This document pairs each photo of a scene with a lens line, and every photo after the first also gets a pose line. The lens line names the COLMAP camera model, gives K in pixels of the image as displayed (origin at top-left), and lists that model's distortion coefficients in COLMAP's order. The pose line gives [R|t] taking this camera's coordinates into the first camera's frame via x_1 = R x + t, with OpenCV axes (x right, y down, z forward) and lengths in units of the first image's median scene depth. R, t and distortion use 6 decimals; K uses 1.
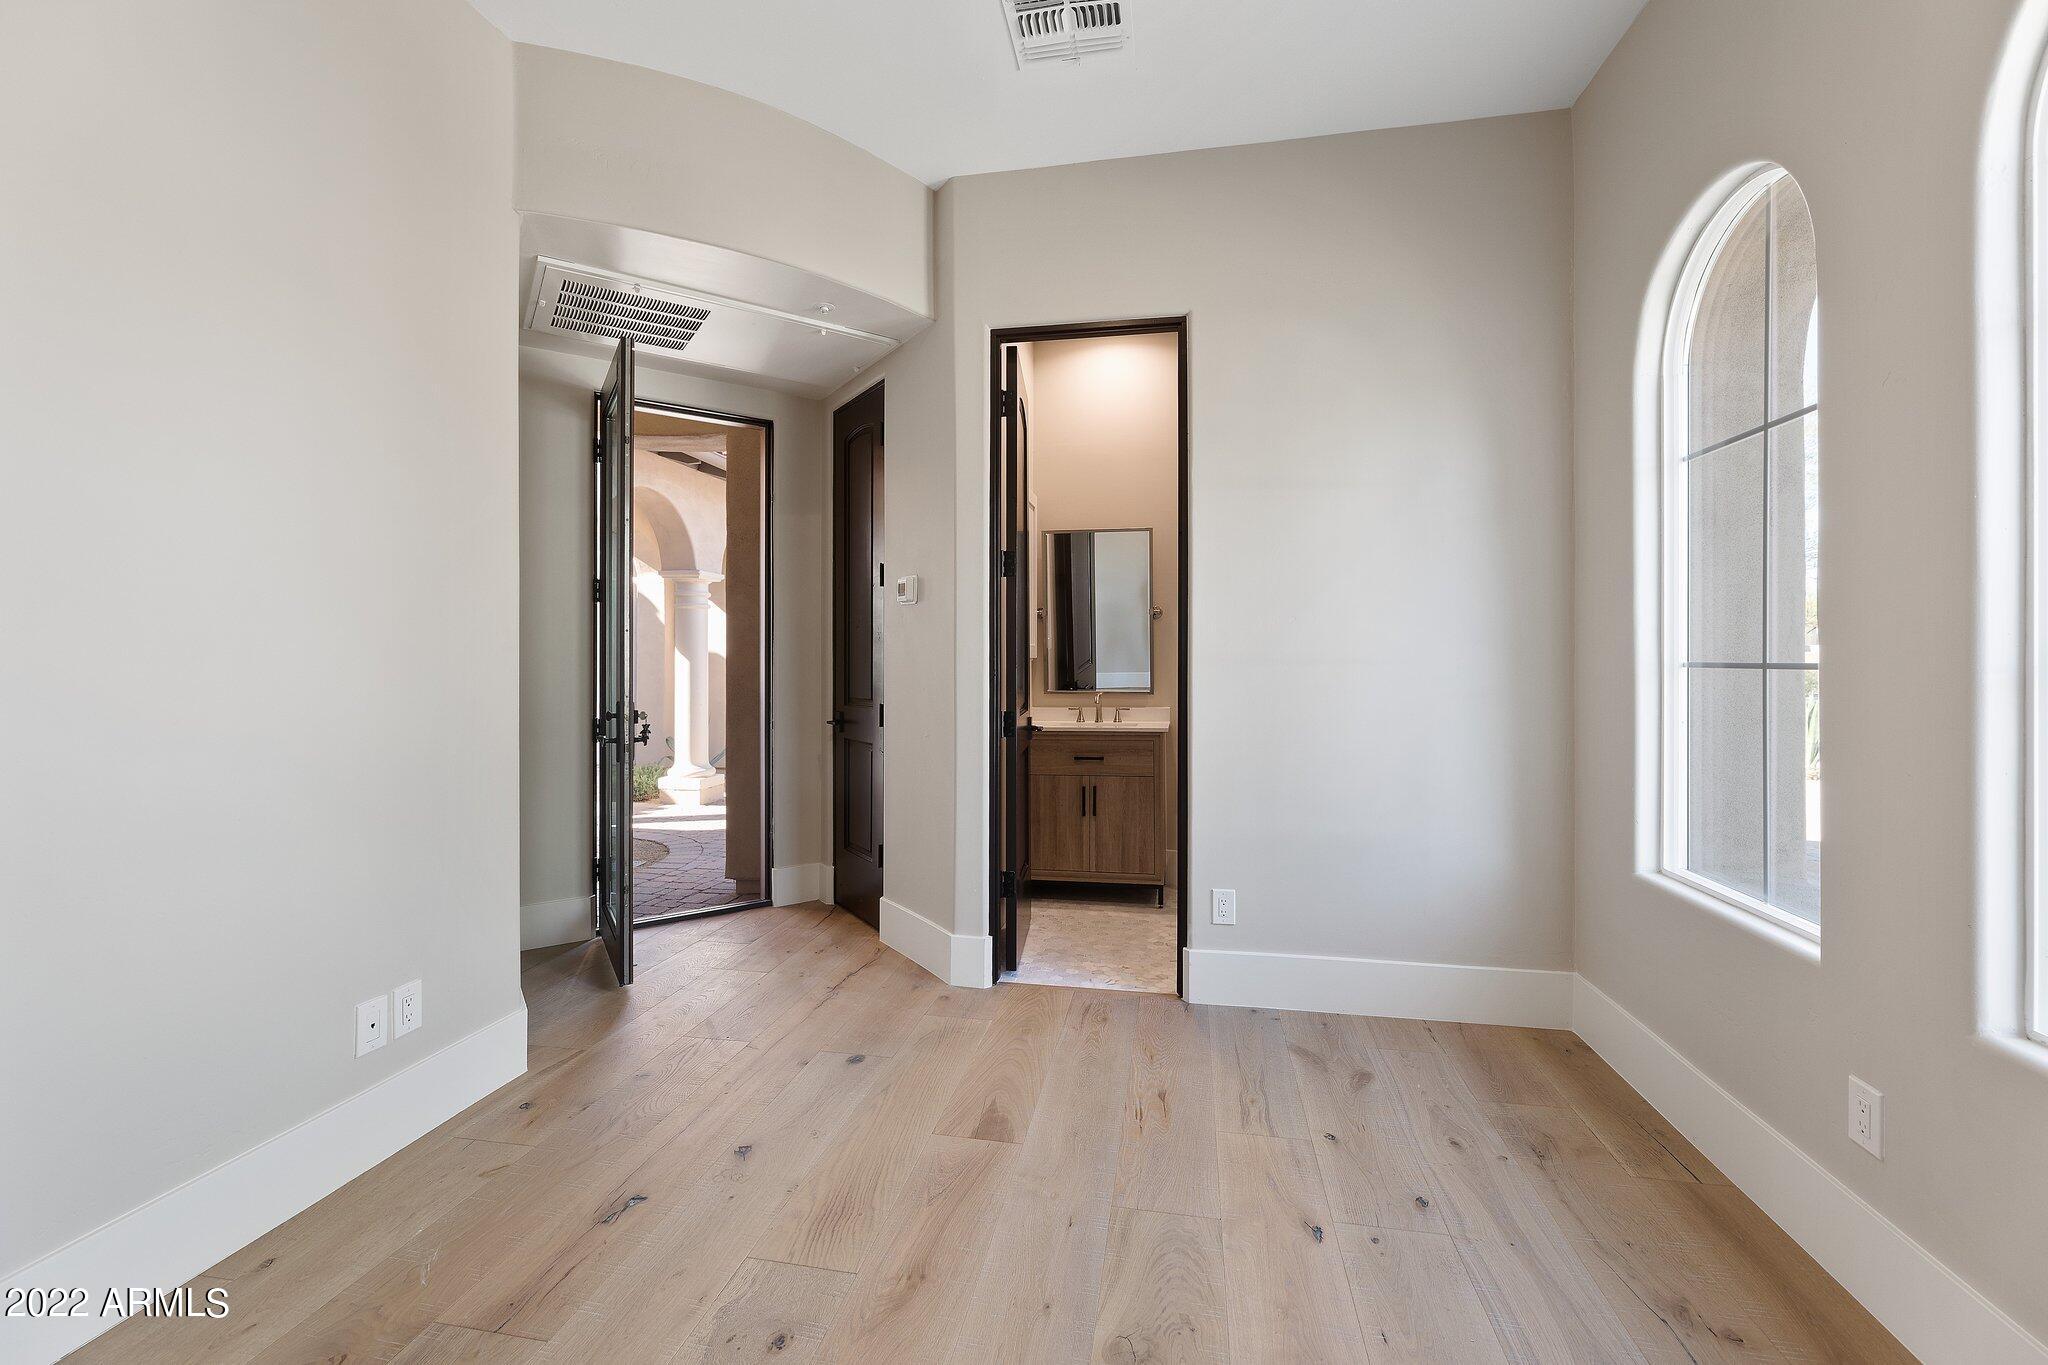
lens RADIAL K [[836.6, 0, 1024.0], [0, 836.6, 682.5], [0, 0, 1]] dist [0.001592, 0.000292]
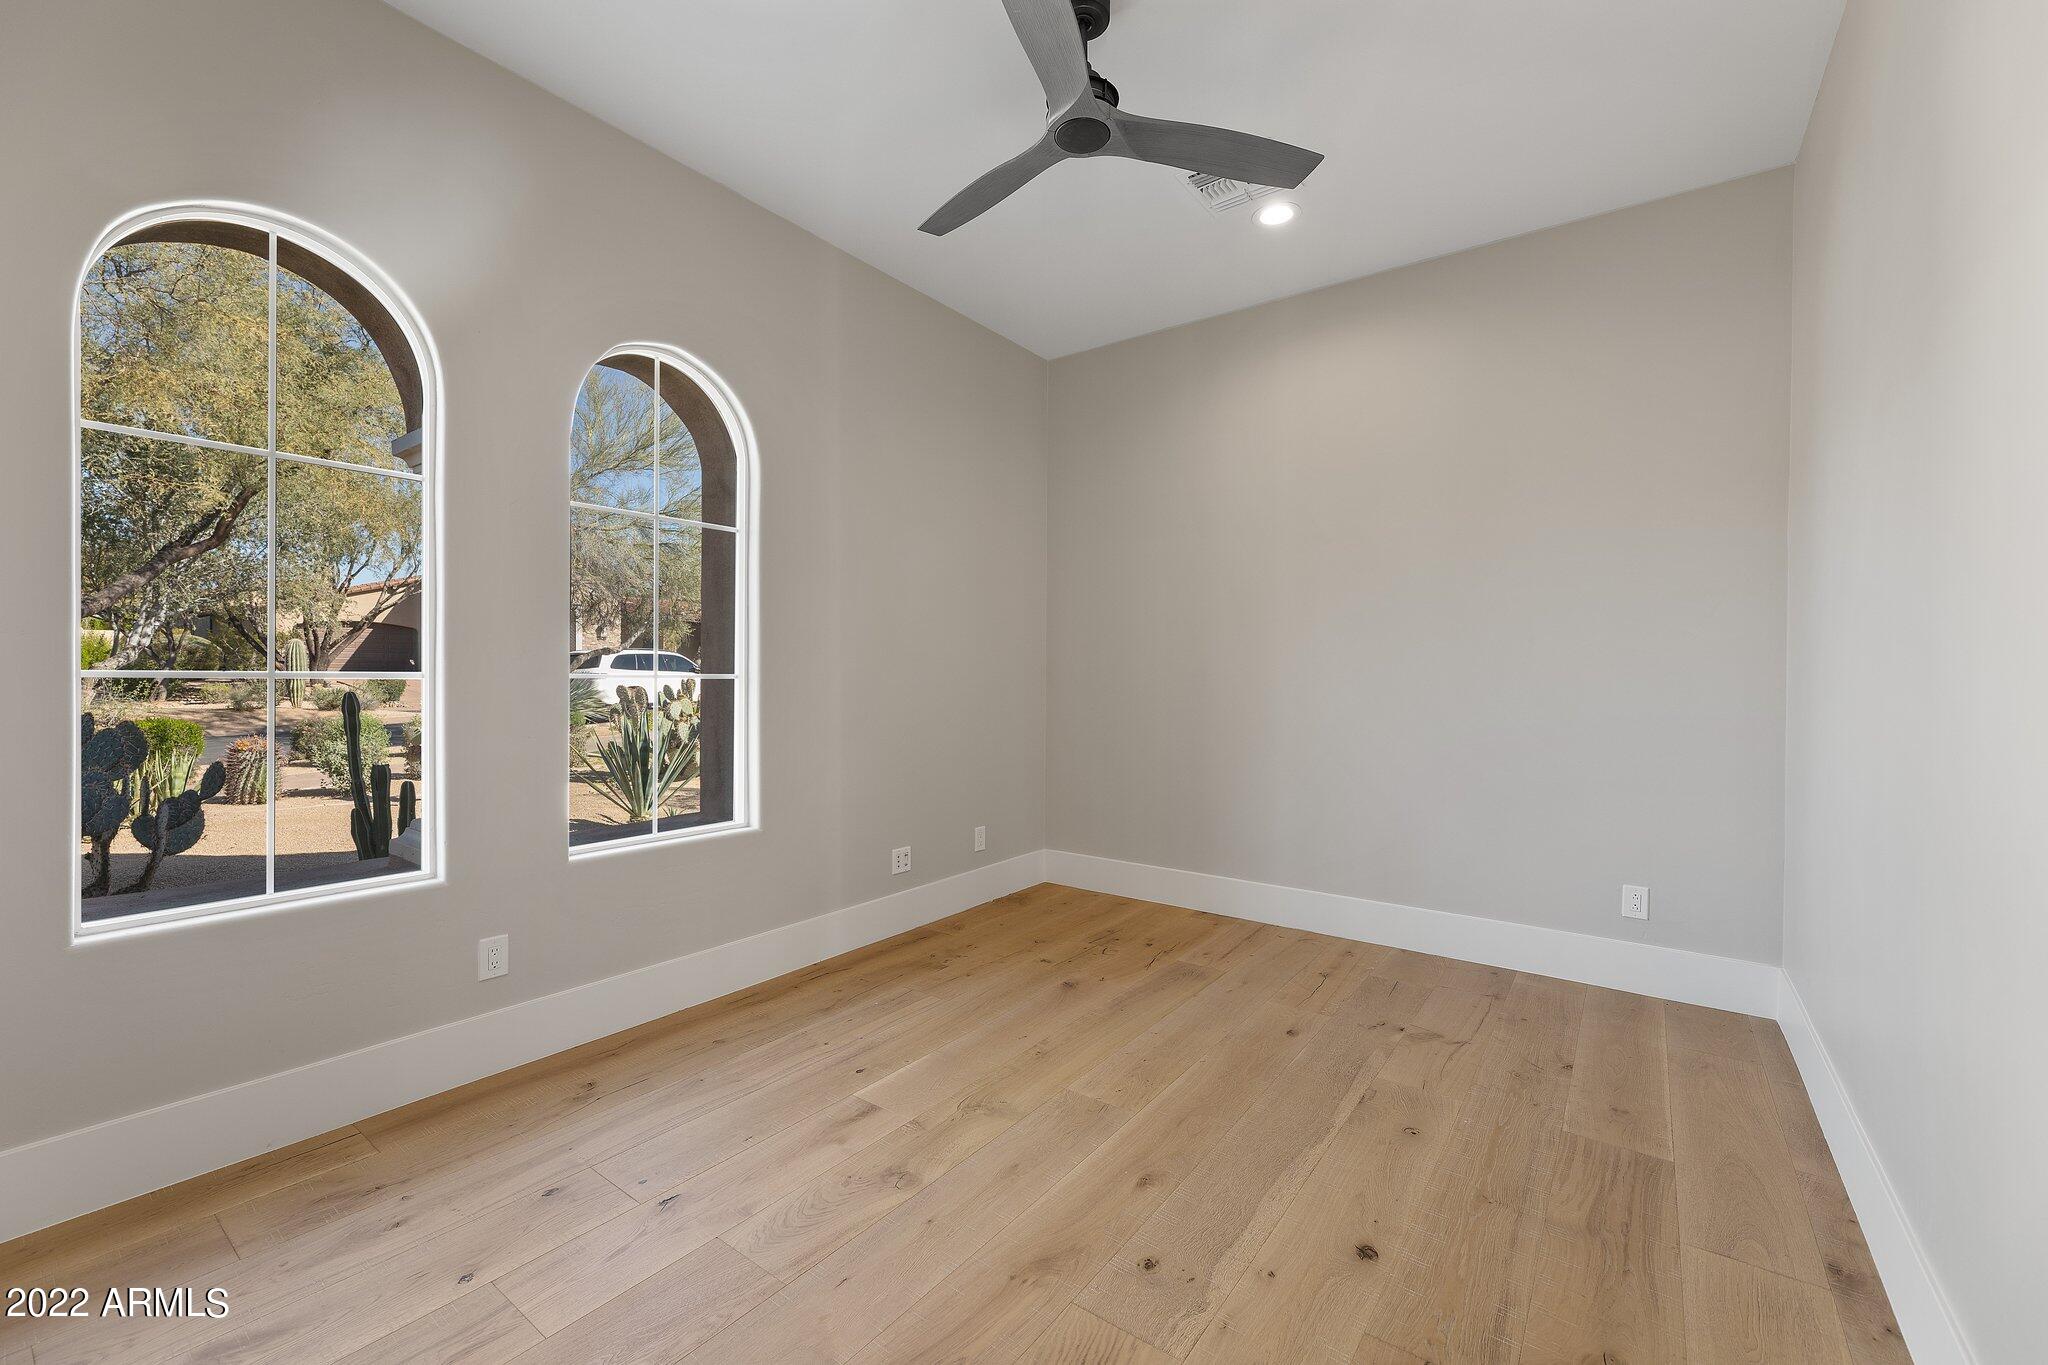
lens RADIAL K [[836.6, 0, 1024.0], [0, 836.6, 682.5], [0, 0, 1]] dist [0.001592, 0.000292]
pose [[-0.898500, -0.009693, 0.438867, -0.551707], [0.004084, 0.999528, 0.030437, -0.046435], [-0.438955, 0.029140, -0.898036, 1.812531]]
